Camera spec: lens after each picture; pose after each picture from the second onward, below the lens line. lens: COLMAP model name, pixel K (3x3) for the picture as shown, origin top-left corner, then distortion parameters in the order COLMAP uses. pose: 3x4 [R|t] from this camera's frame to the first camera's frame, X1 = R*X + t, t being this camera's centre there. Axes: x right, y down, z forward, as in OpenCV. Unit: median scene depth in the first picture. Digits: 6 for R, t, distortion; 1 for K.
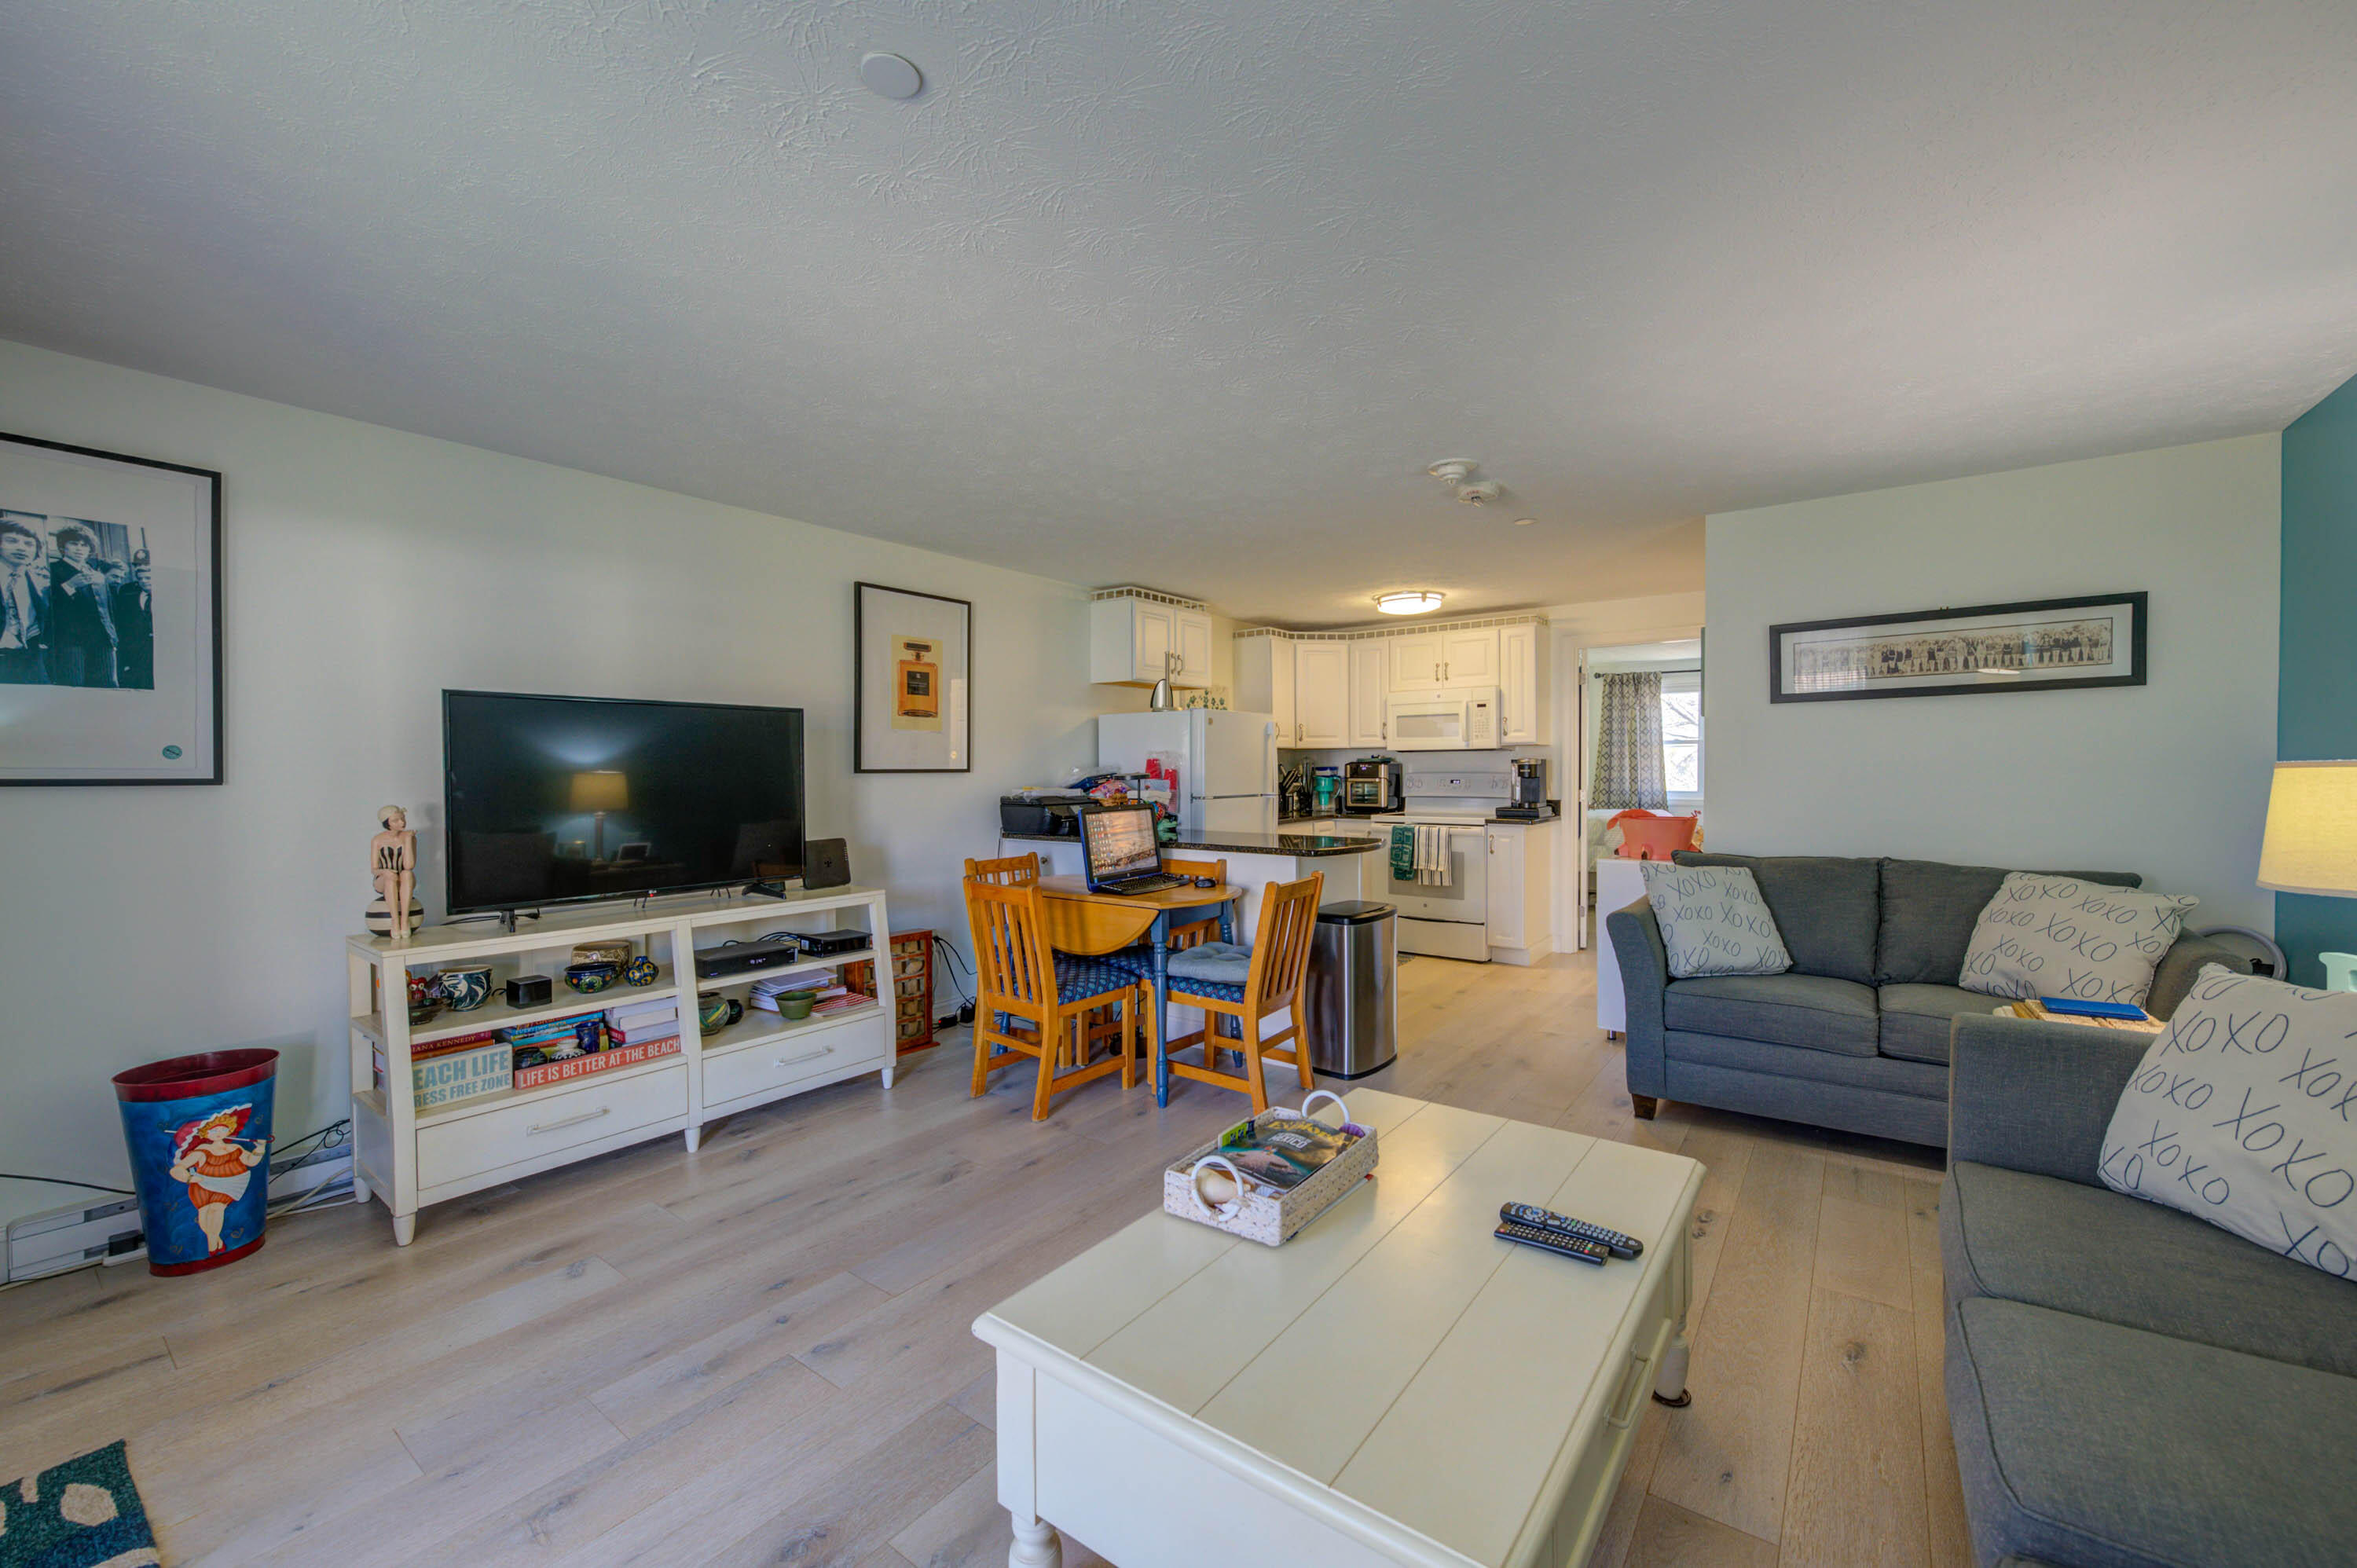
lens RADIAL K [[948.9, 0, 1181.3], [0, 948.9, 780.2], [0, 0, 1]] dist [-0.003090, -0.001064]
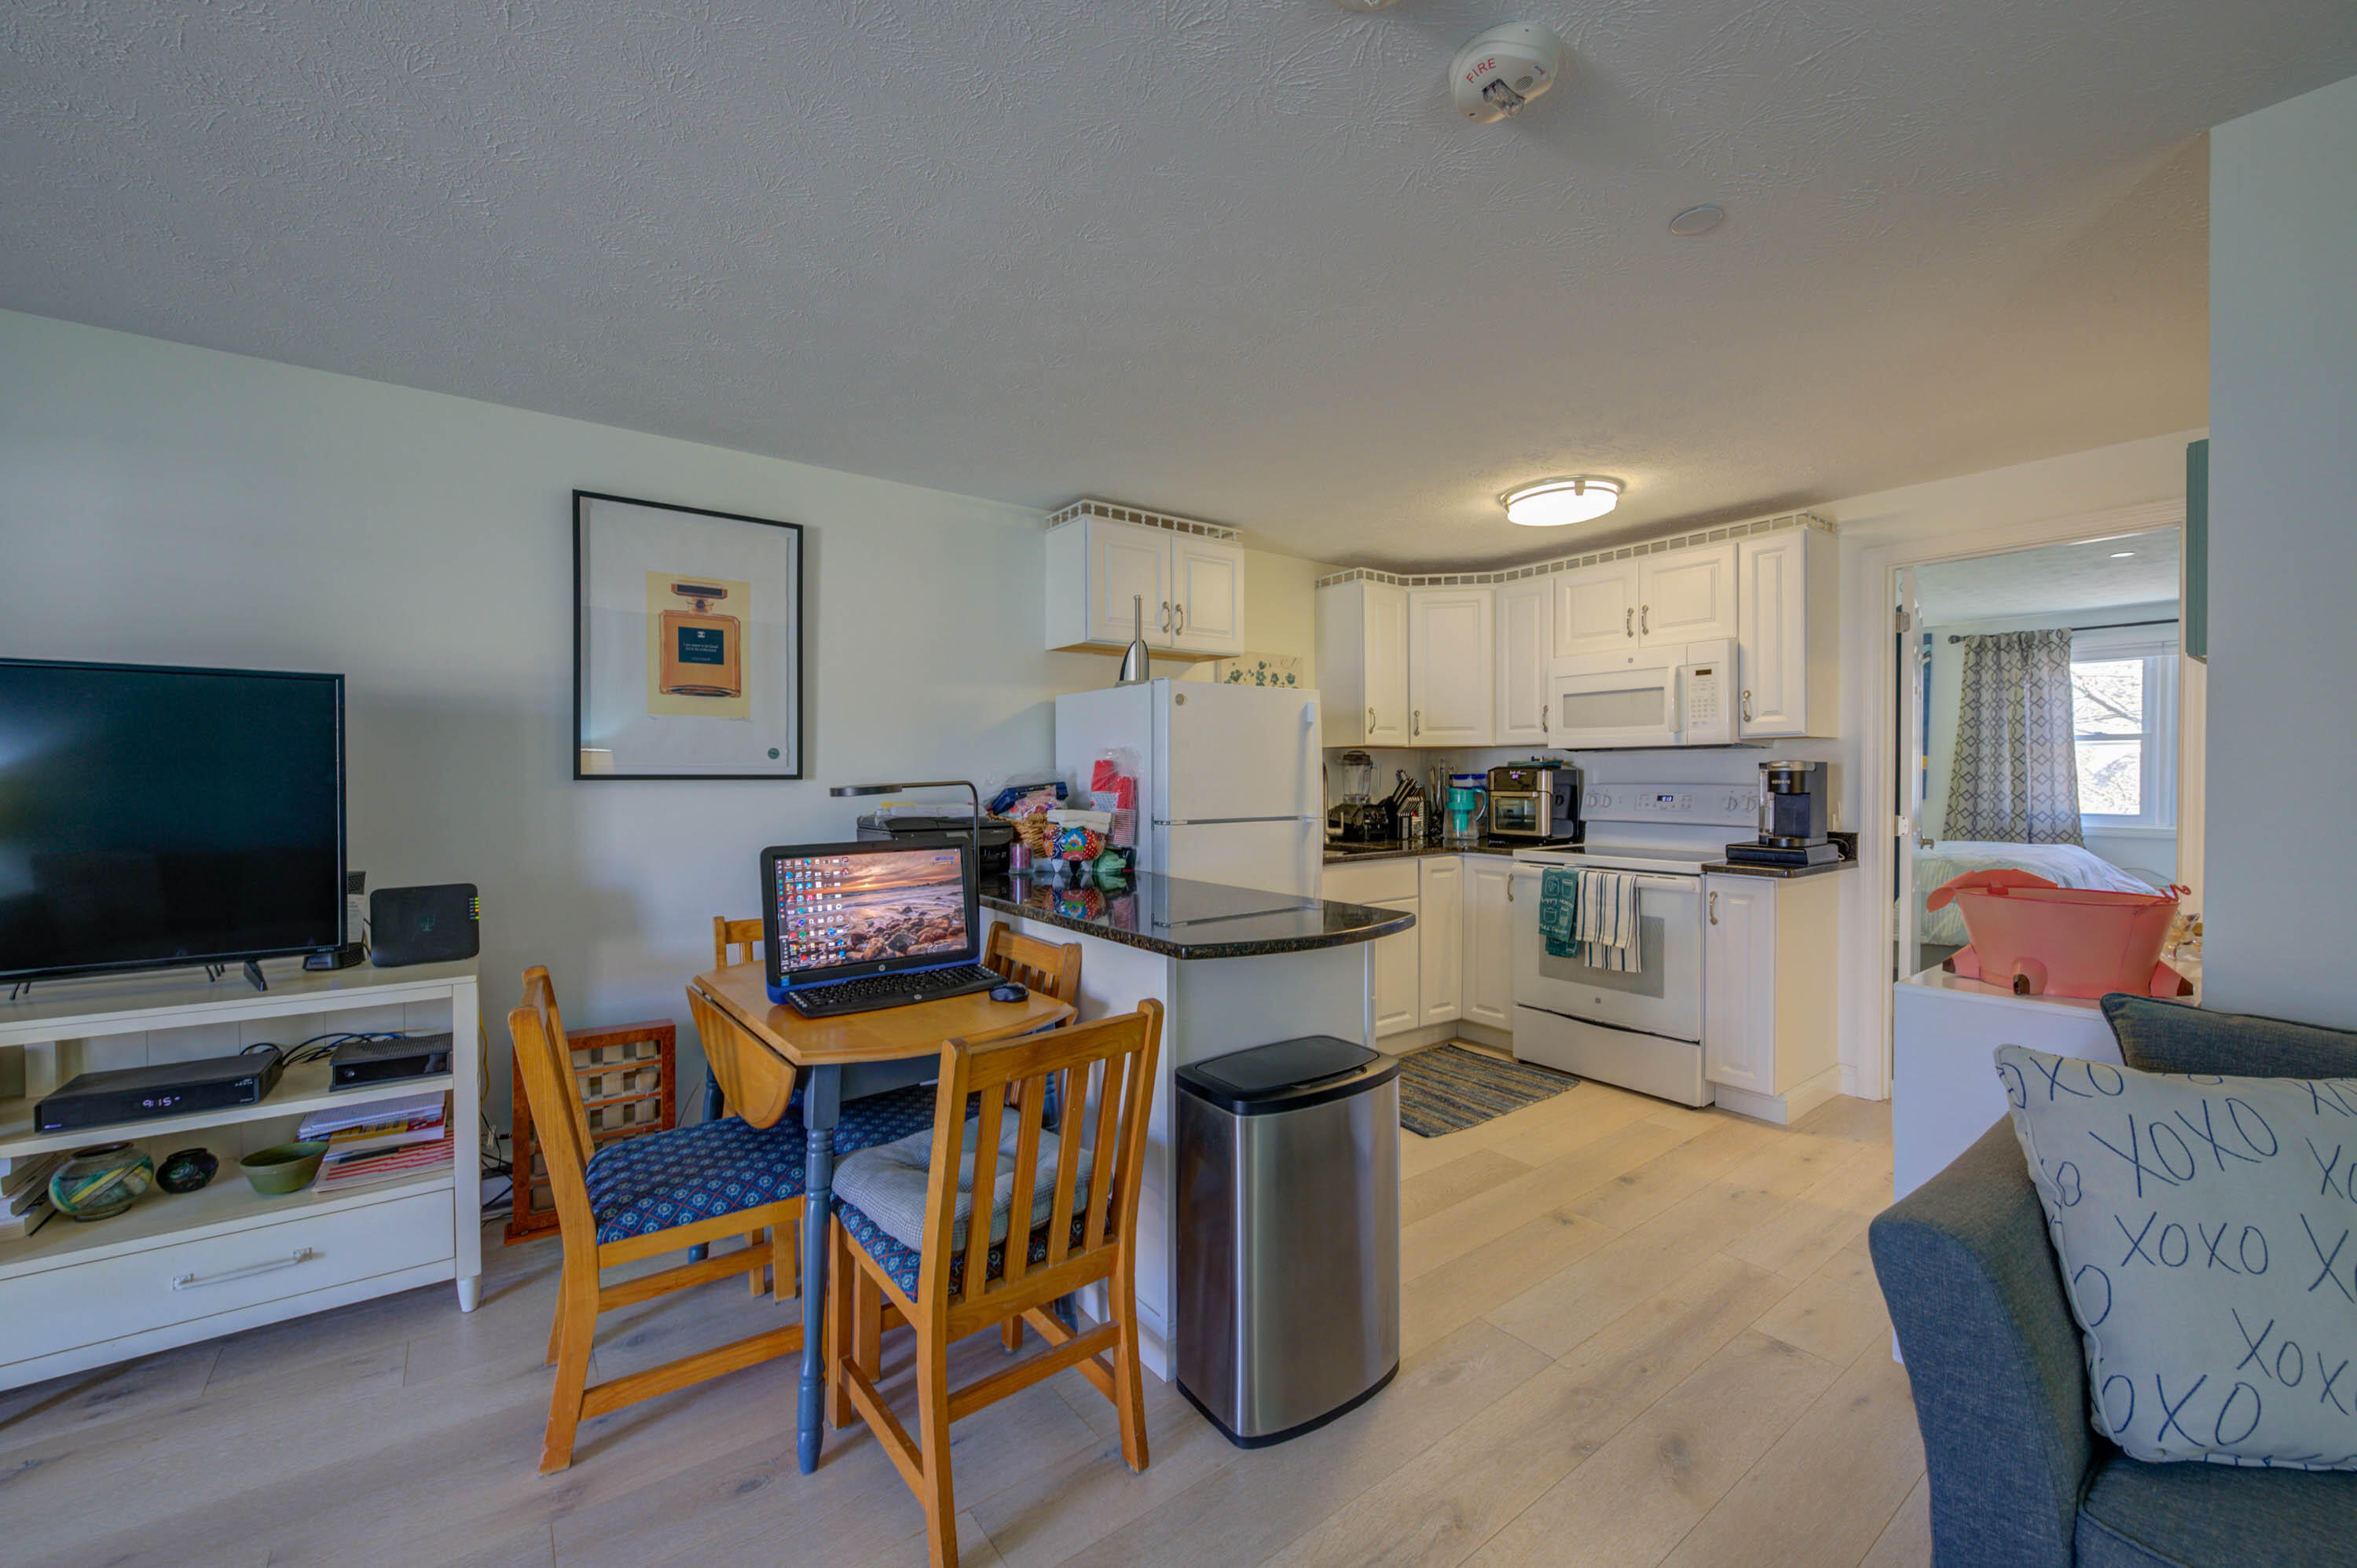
lens RADIAL K [[948.9, 0, 1172.2], [0, 948.9, 780.7], [0, 0, 1]] dist [-0.003090, -0.001064]
pose [[0.957837, 0.006085, -0.287247, 0.173049], [-0.007813, 0.999958, -0.004870, -0.005002], [0.287205, 0.006909, 0.957844, 0.341859]]
